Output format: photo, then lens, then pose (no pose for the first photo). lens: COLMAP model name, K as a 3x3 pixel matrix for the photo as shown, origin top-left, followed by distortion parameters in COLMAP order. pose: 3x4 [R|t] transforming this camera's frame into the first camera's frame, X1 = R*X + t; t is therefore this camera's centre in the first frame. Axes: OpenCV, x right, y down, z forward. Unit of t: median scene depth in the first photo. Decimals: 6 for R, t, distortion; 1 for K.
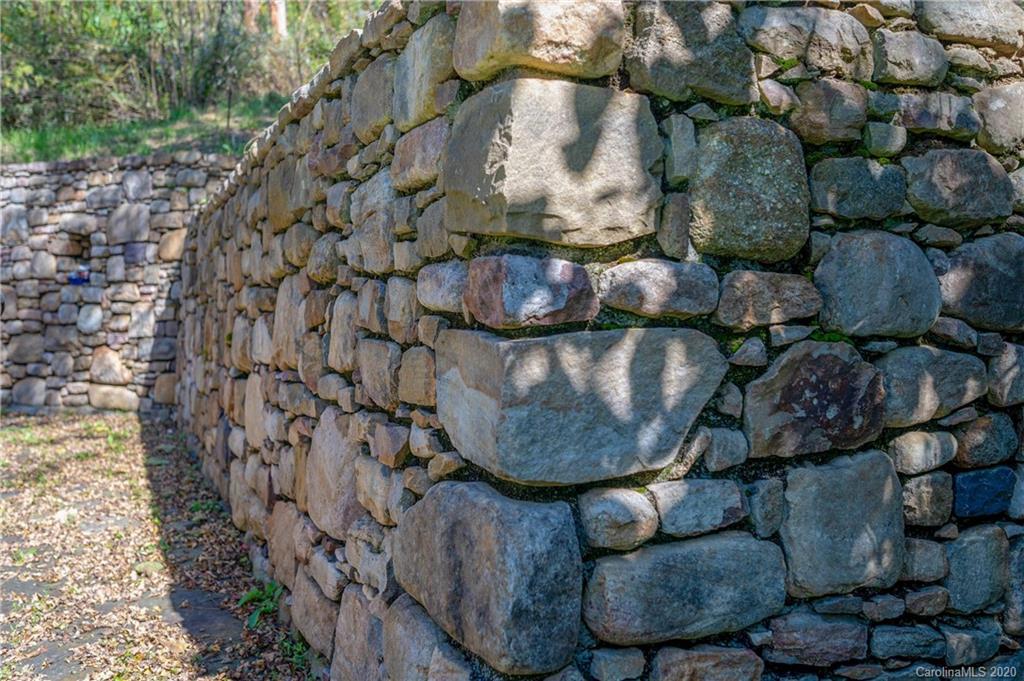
lens RADIAL K [[884.7, 0, 511.8], [0, 884.7, 338.6], [0, 0, 1]] dist [-0.001479, 0.000403]
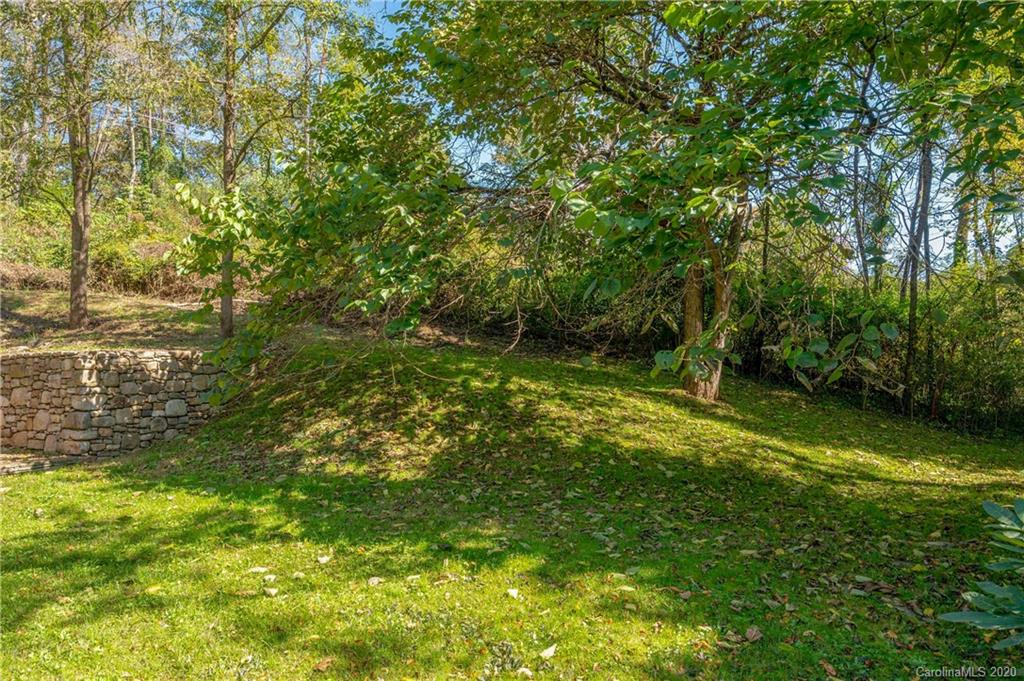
lens RADIAL K [[717.4, 0, 511.0], [0, 717.4, 339.5], [0, 0, 1]] dist [-0.004735, -0.000531]
pose [[0.807041, 0.008279, 0.590437, -0.746174], [0.044009, 0.996277, -0.074124, 0.152760], [-0.588853, 0.085806, 0.803672, -7.202047]]
